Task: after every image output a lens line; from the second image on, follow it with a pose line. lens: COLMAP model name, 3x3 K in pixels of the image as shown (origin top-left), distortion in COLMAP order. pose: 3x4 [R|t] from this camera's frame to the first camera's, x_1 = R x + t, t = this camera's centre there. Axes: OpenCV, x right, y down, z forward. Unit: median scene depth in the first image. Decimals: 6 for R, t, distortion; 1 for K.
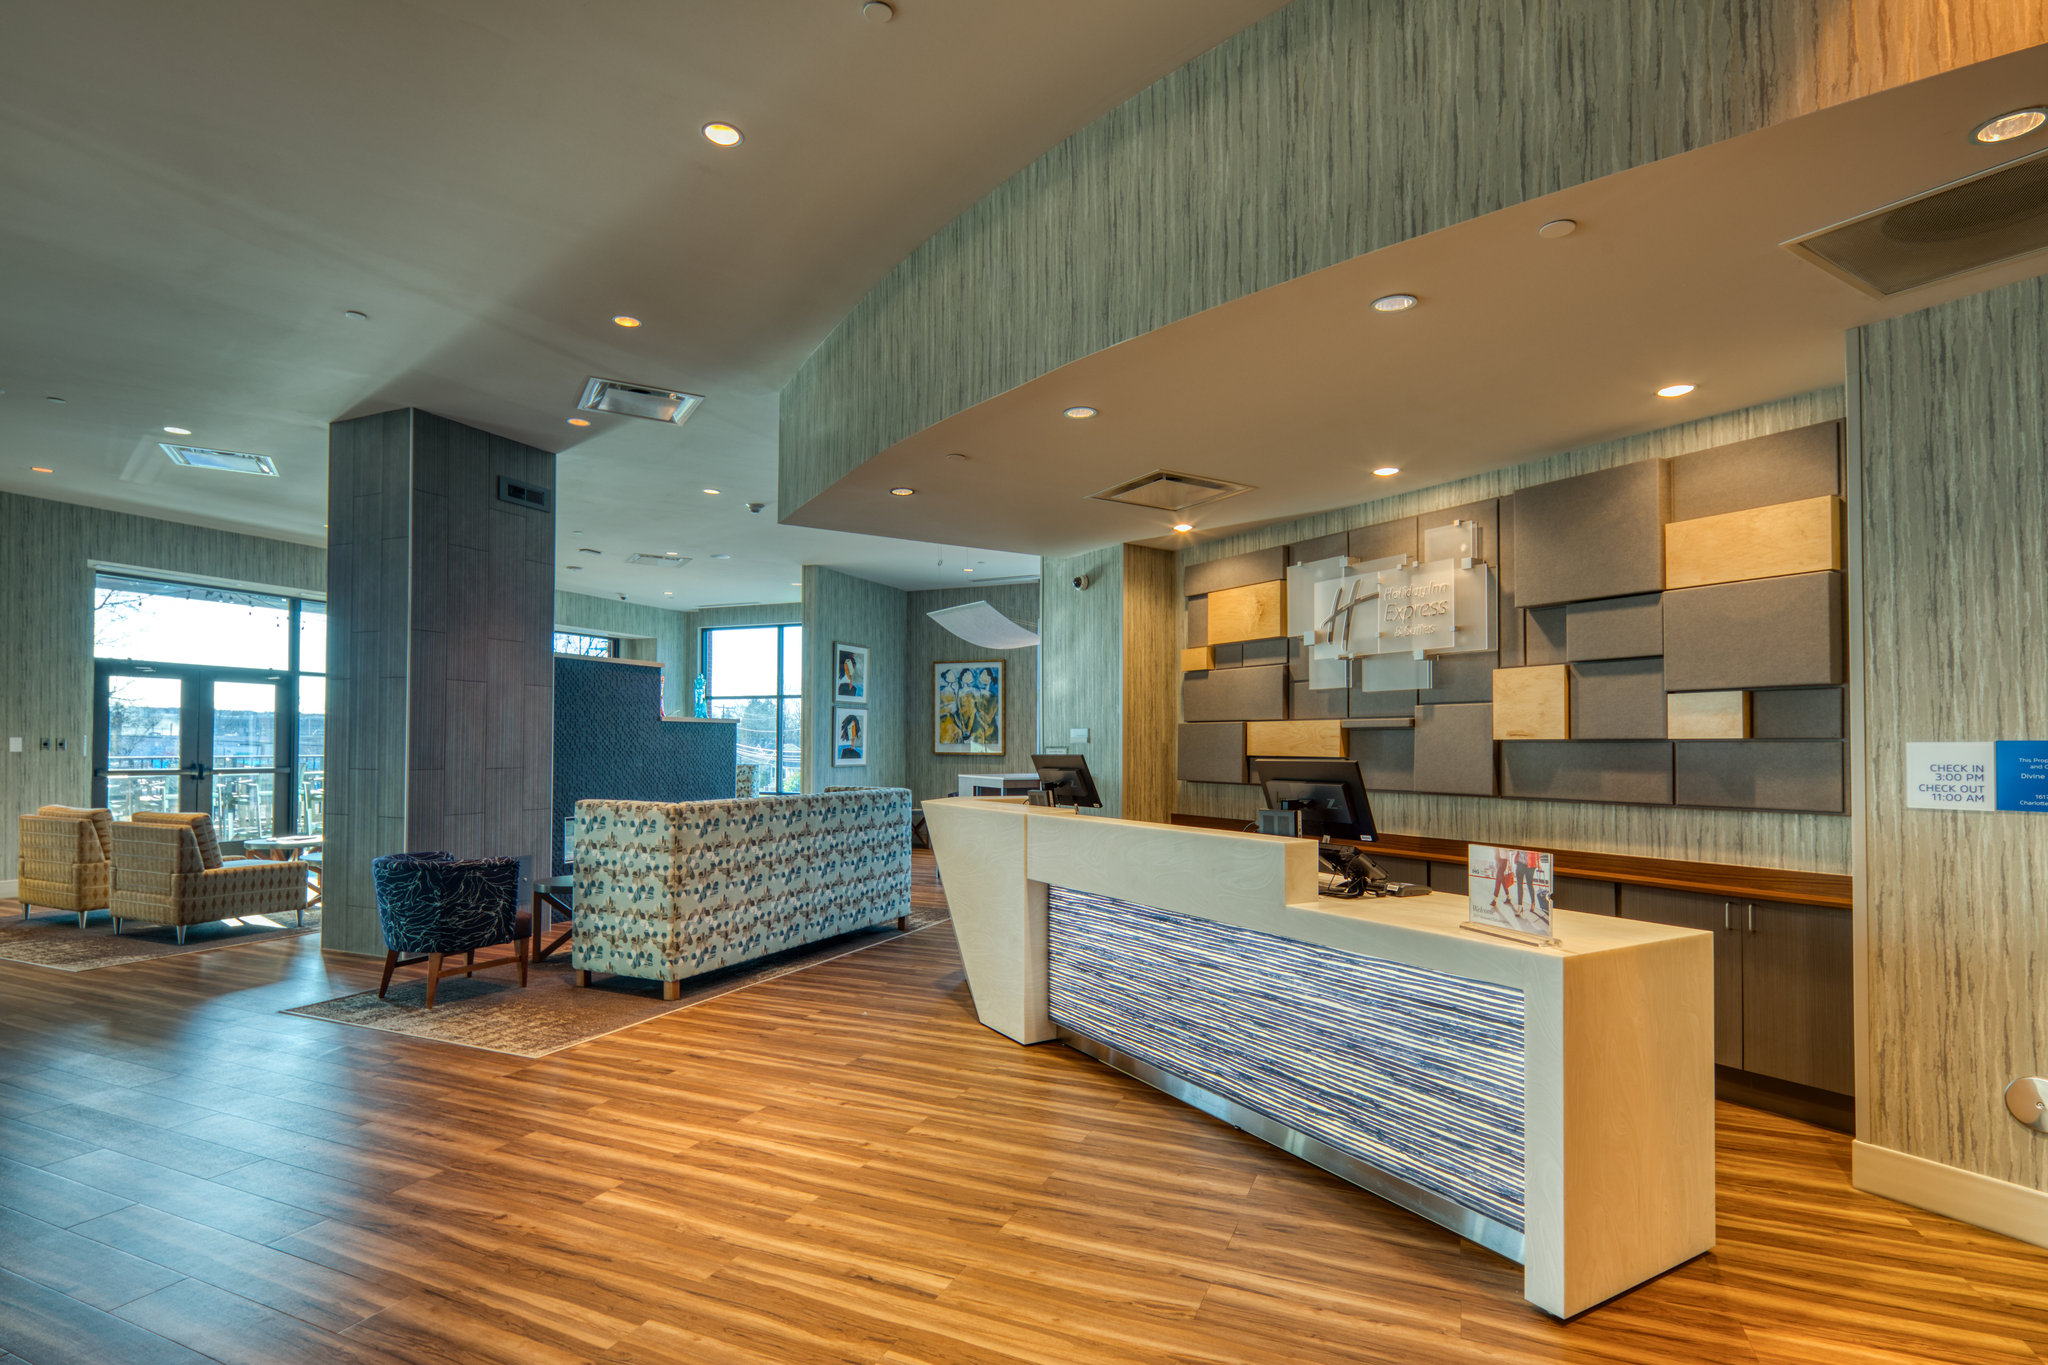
lens RADIAL K [[972.3, 0, 1026.8], [0, 972.3, 729.6], [0, 0, 1]] dist [-0.025564, 0.000216]
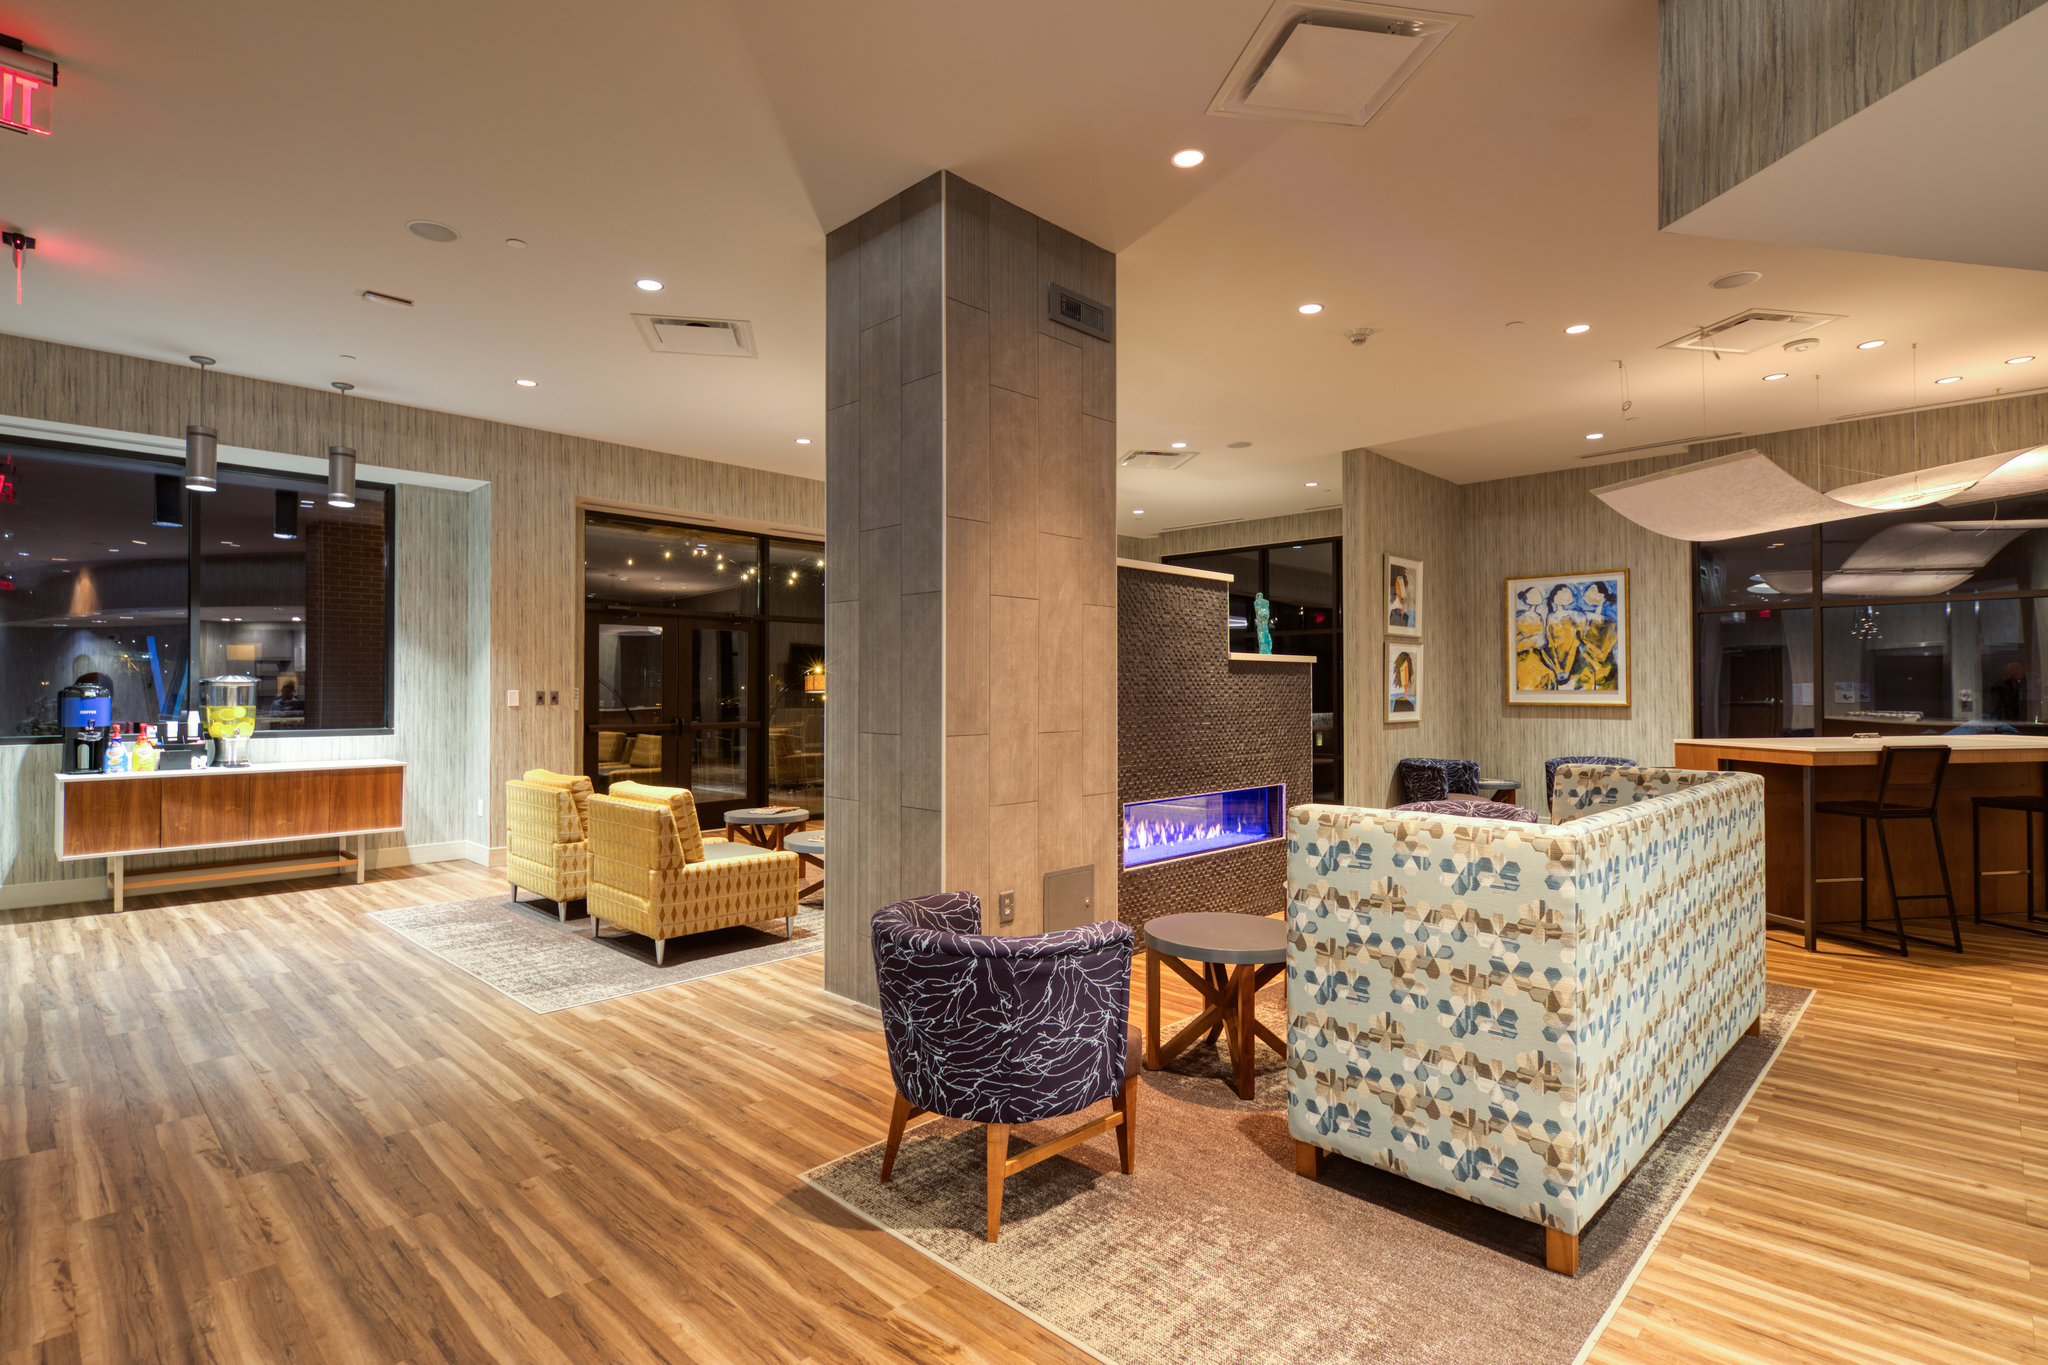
lens RADIAL K [[1007.7, 0, 1024.0], [0, 1007.7, 682.5], [0, 0, 1]] dist [-0.060612, 0.000005]
pose [[0.927510, -0.009188, -0.373685, -0.171019], [0.011025, 0.999935, 0.002778, 0.002685], [0.373636, -0.006696, 0.927551, 0.198423]]
